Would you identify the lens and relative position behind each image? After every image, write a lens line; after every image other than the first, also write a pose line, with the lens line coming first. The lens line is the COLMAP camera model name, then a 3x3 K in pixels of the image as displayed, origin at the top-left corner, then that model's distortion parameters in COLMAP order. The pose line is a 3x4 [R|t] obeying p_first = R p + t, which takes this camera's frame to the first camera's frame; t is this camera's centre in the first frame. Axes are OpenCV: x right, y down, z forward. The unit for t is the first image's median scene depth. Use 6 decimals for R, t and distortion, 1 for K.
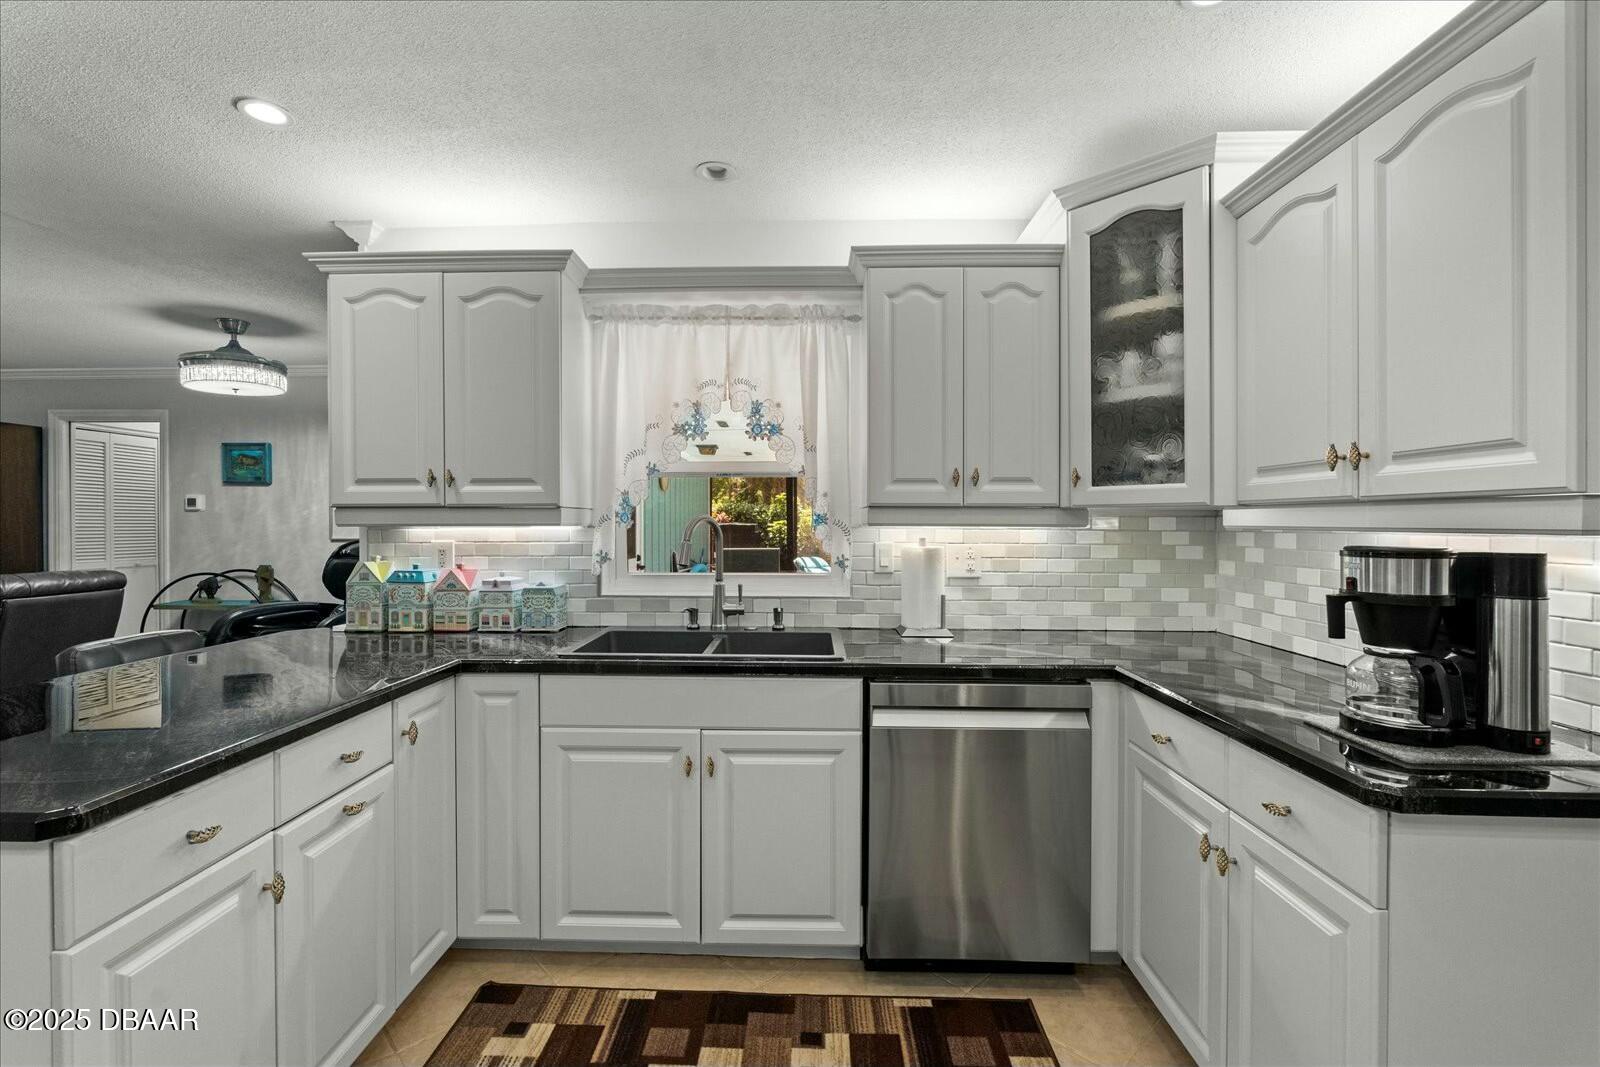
lens RADIAL K [[703.0, 0, 790.1], [0, 703.0, 526.8], [0, 0, 1]] dist [-0.015279, 0.000202]
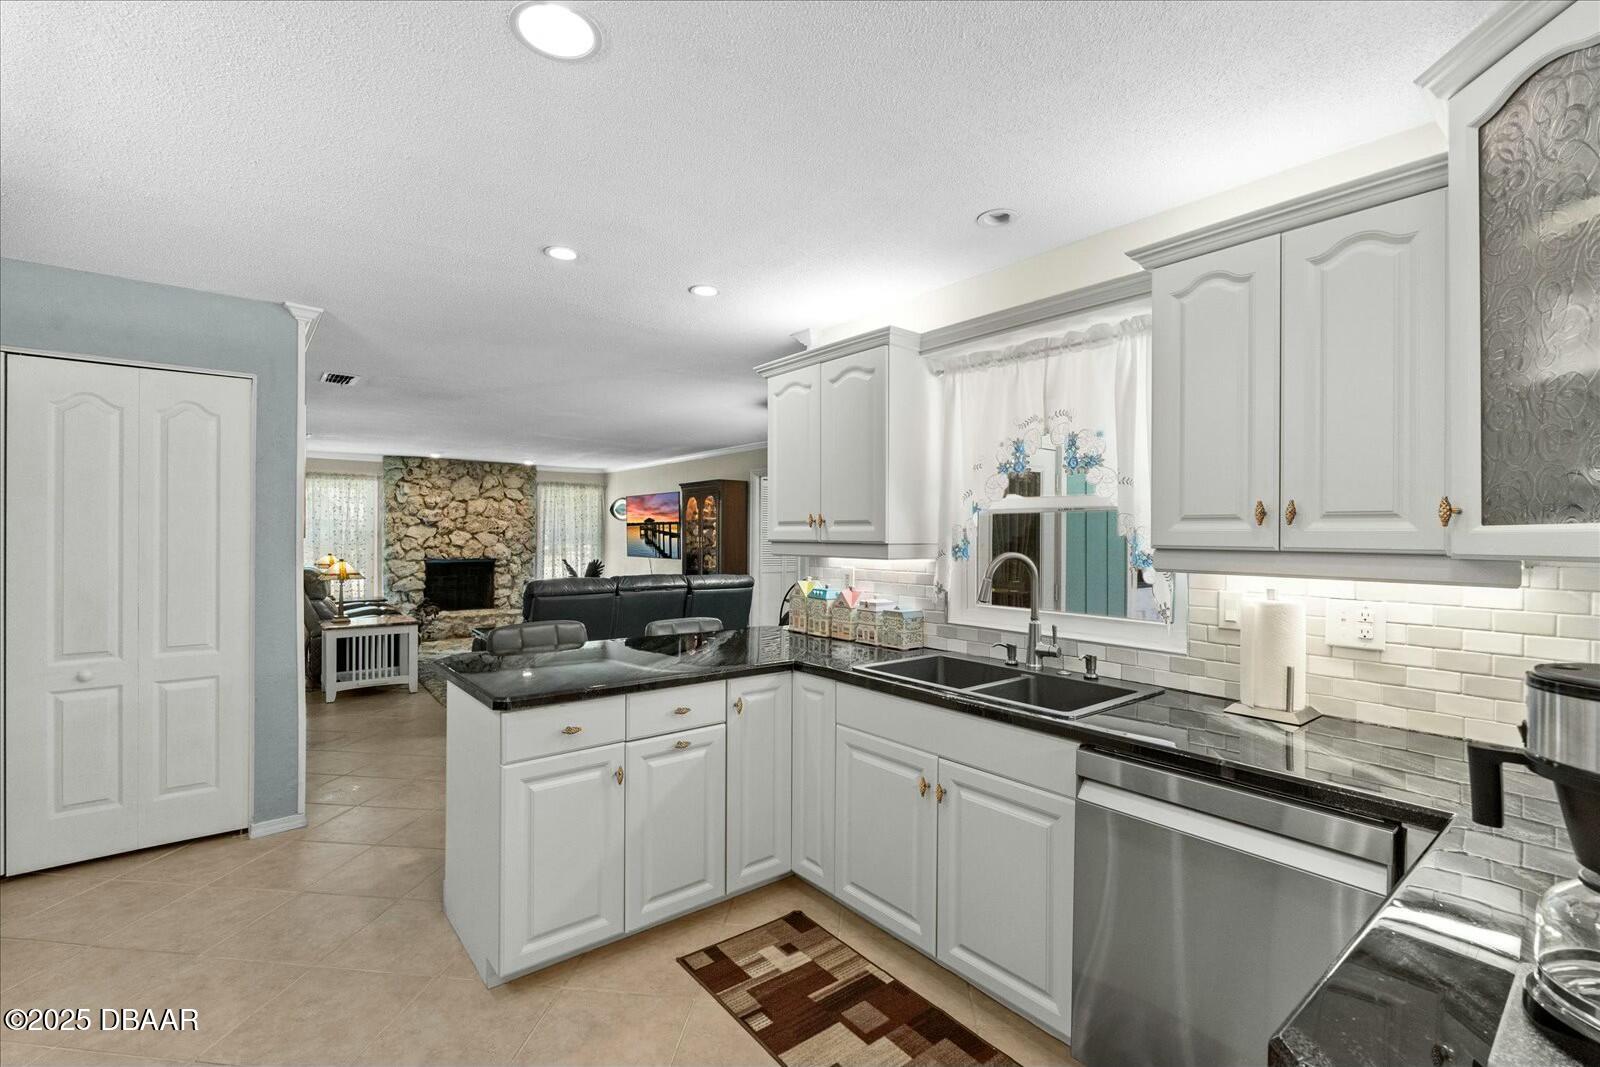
lens RADIAL K [[706.7, 0, 800.0], [0, 706.7, 533.5], [0, 0, 1]] dist [-0.011653, 0.000525]
pose [[0.643599, 0.003080, -0.765357, 0.450143], [-0.010889, 0.999928, -0.005133, -0.035469], [0.765286, 0.011637, 0.643586, 0.114404]]
